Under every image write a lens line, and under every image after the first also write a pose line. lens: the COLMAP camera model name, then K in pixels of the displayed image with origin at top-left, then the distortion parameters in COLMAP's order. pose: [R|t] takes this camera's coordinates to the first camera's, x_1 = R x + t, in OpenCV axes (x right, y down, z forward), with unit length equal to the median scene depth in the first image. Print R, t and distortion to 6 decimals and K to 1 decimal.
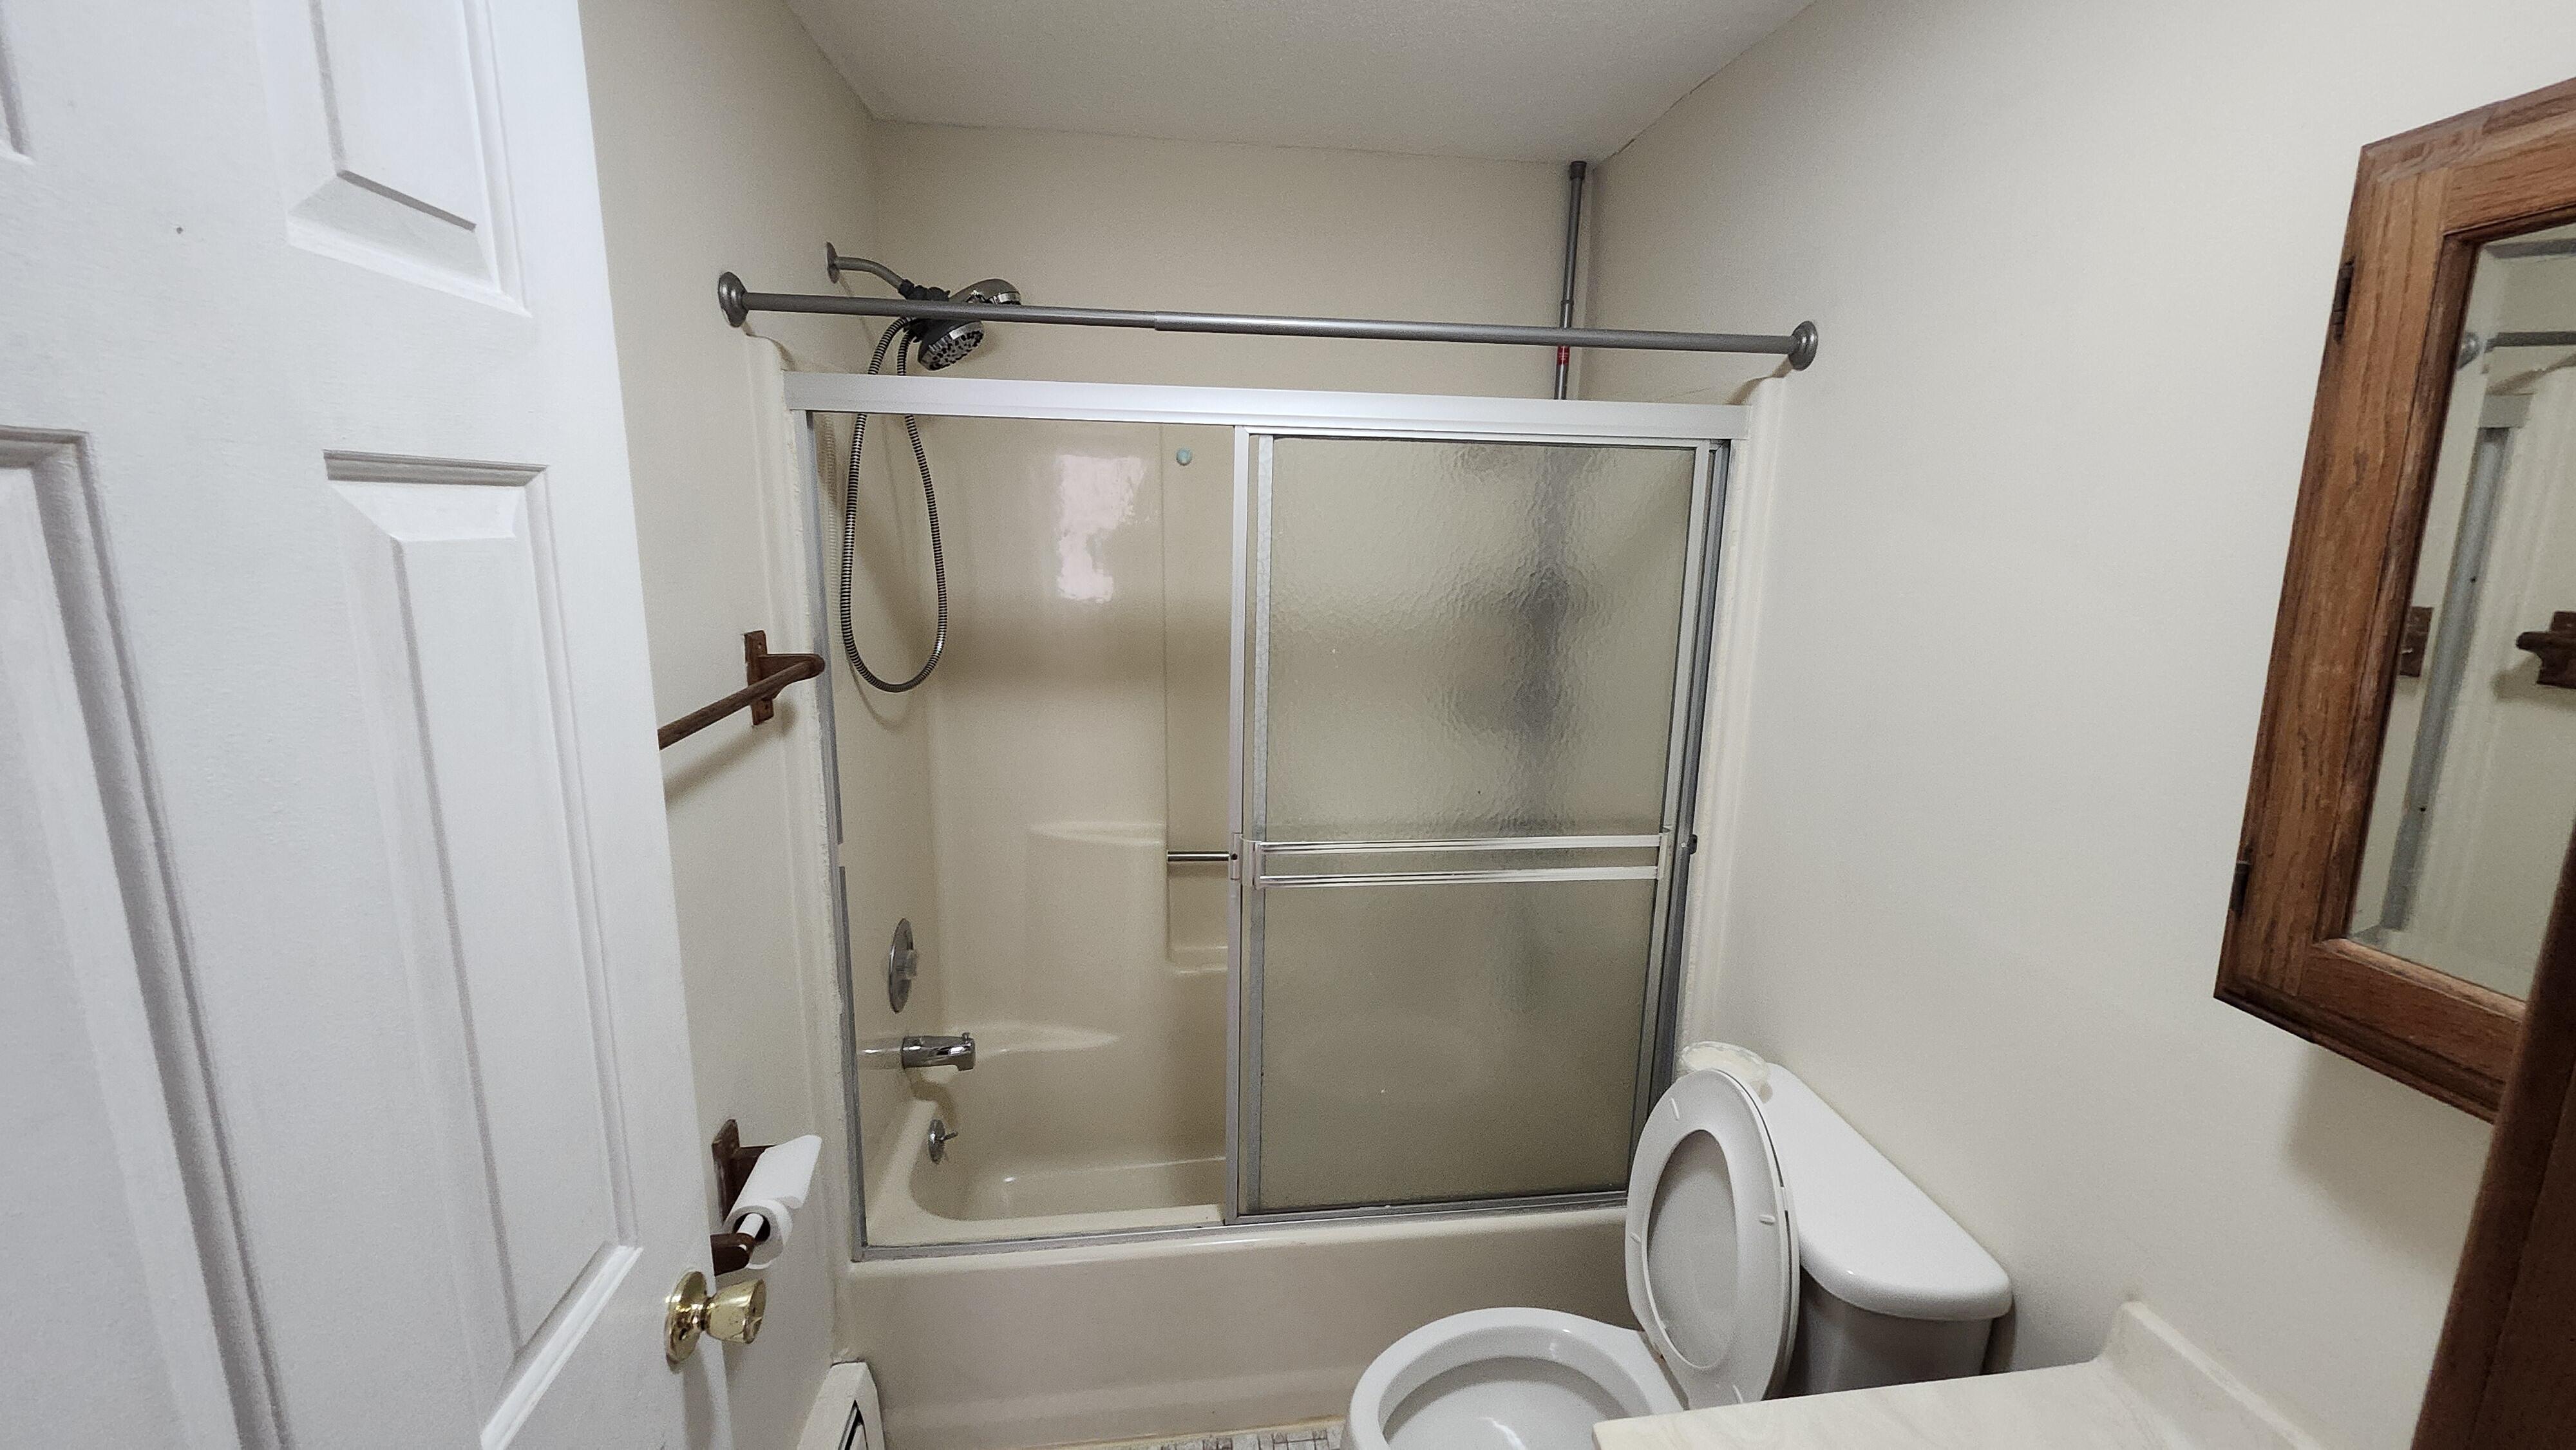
lens RADIAL K [[1017.2, 0, 1290.6], [0, 1017.2, 702.3], [0, 0, 1]] dist [0.002527, -0.000858]
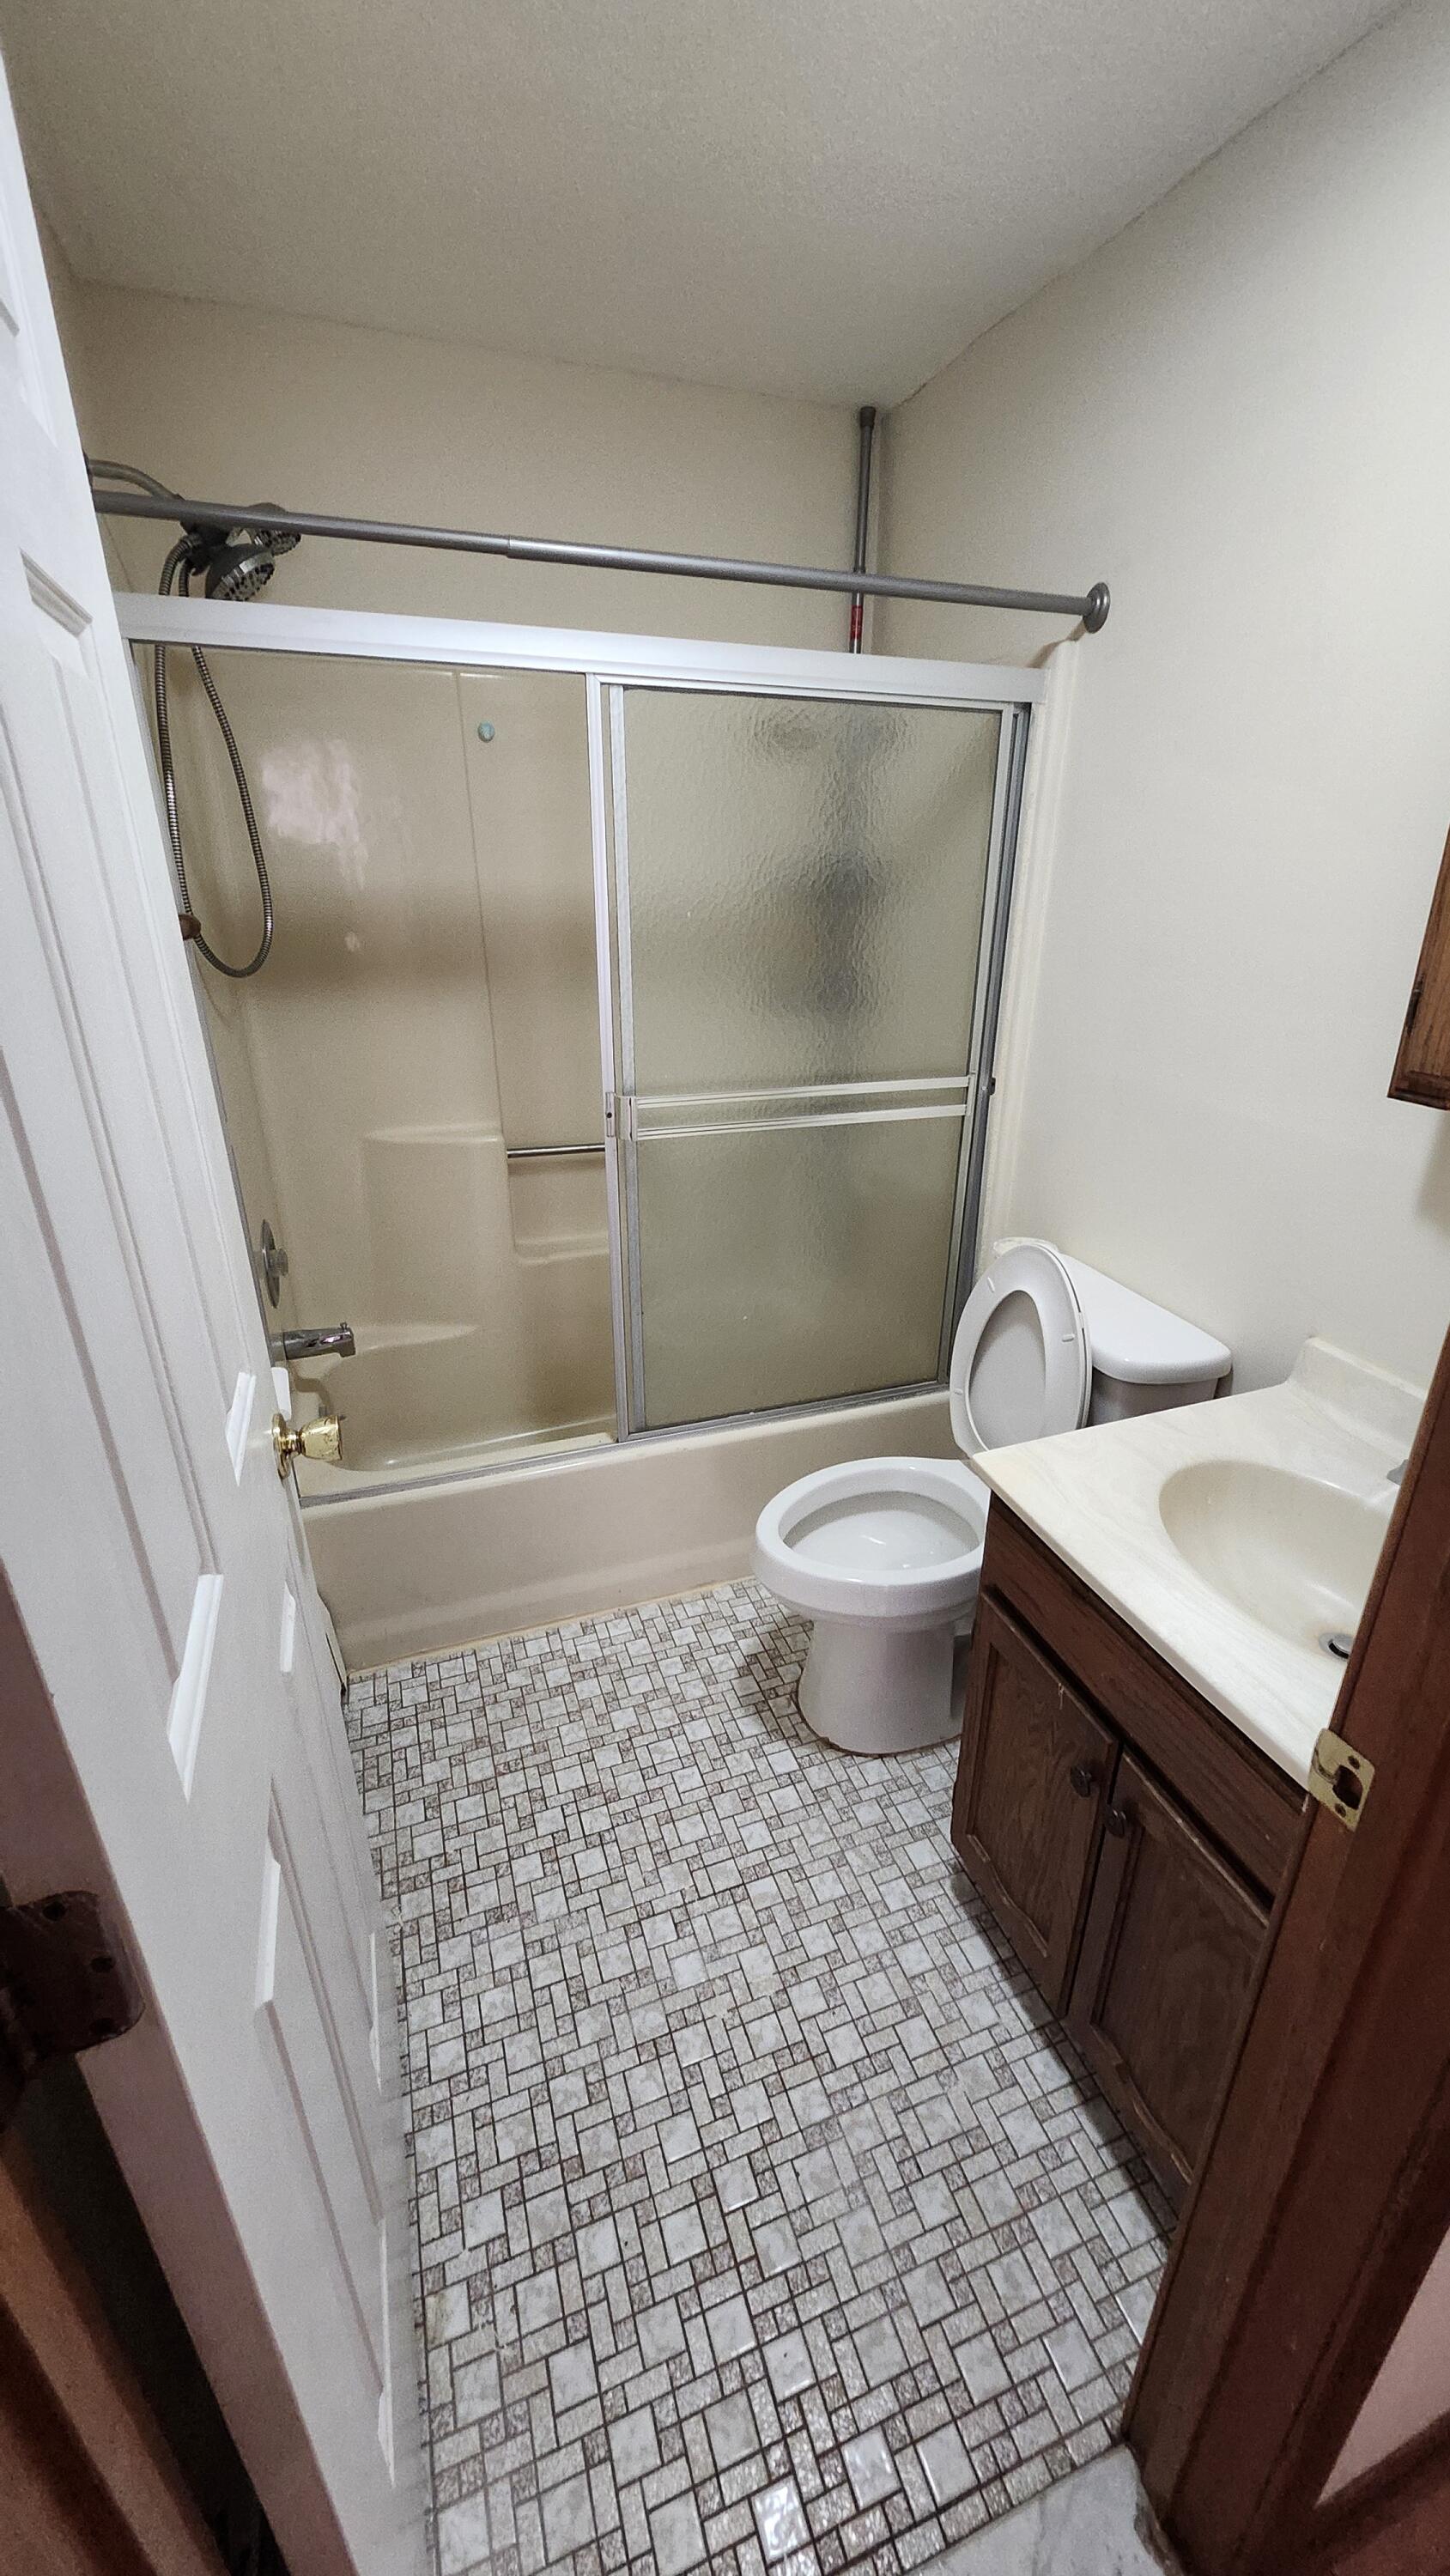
lens RADIAL K [[1017.2, 0, 749.0], [0, 1017.2, 1295.4], [0, 0, 1]] dist [0.002527, -0.000858]
pose [[0.973686, -0.098360, 0.205575, -0.150661], [0.050678, 0.972928, 0.225483, 0.098503], [-0.222188, -0.209131, 0.952311, -0.116366]]
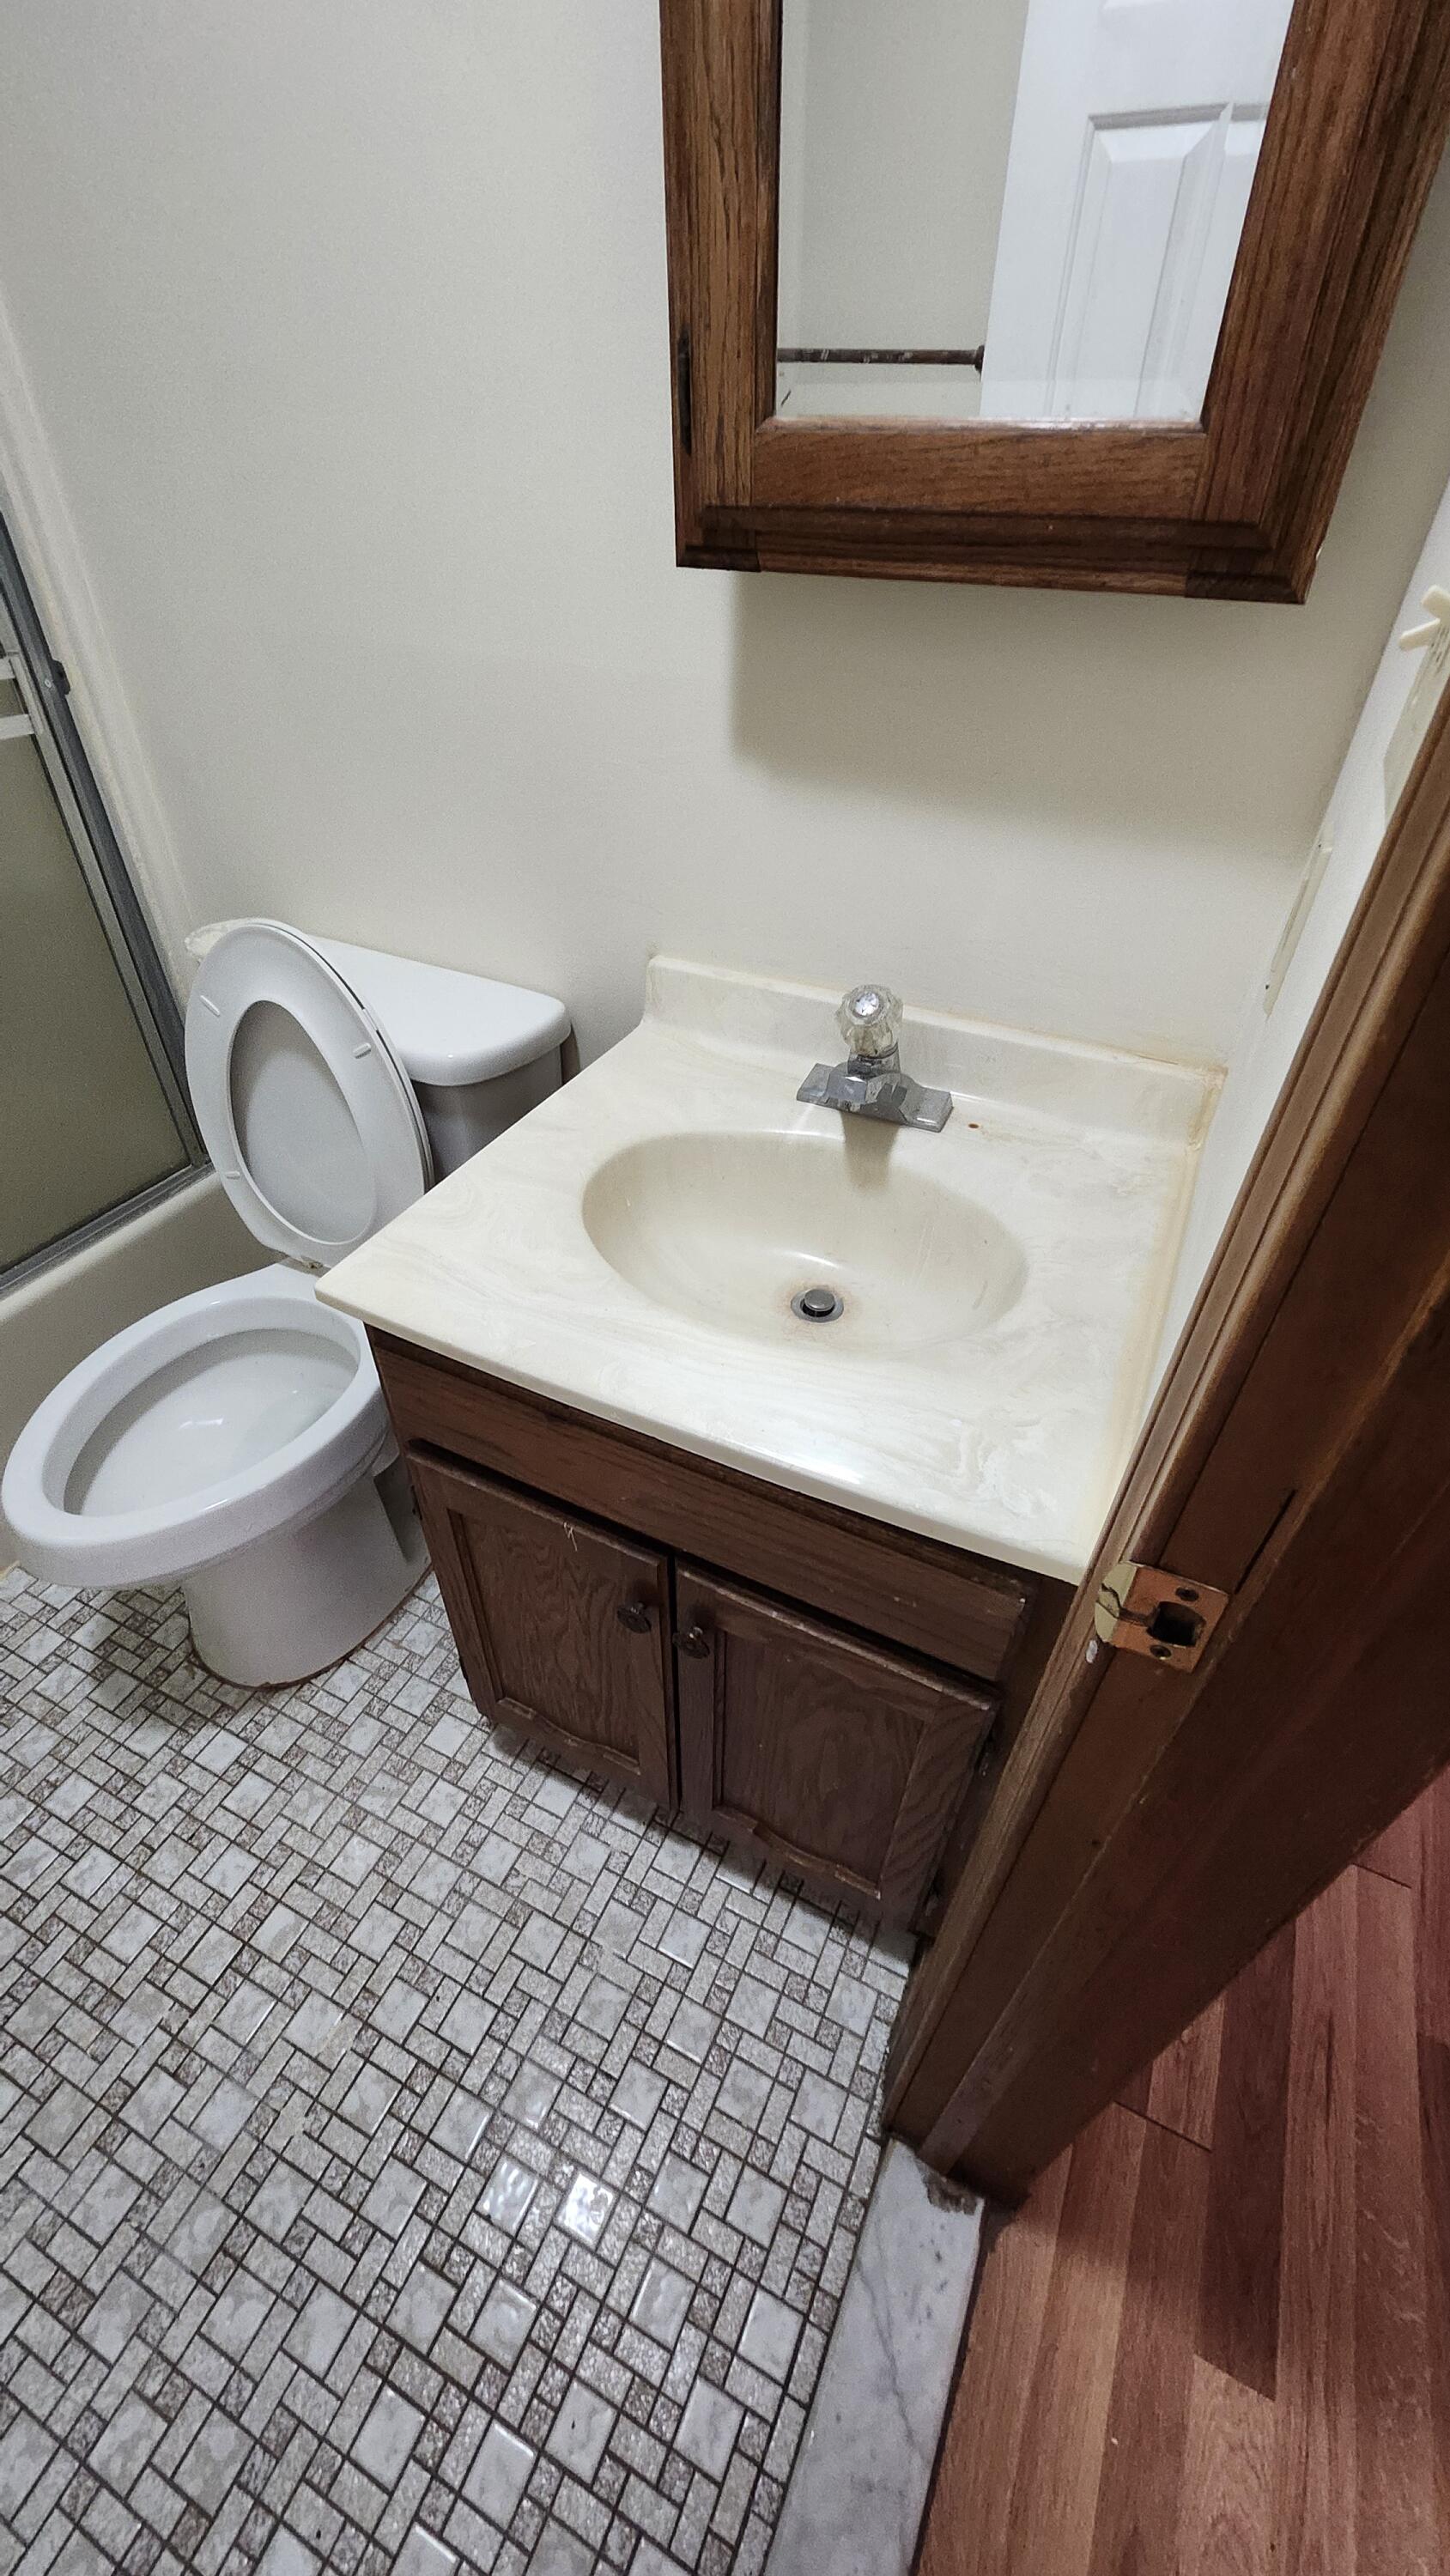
lens RADIAL K [[1017.2, 0, 747.7], [0, 1017.2, 1291.4], [0, 0, 1]] dist [0.002527, -0.000858]
pose [[0.543317, -0.536826, 0.645465, -0.035280], [0.141574, 0.816419, 0.559837, 0.164164], [-0.827505, -0.212788, 0.519574, 0.144520]]
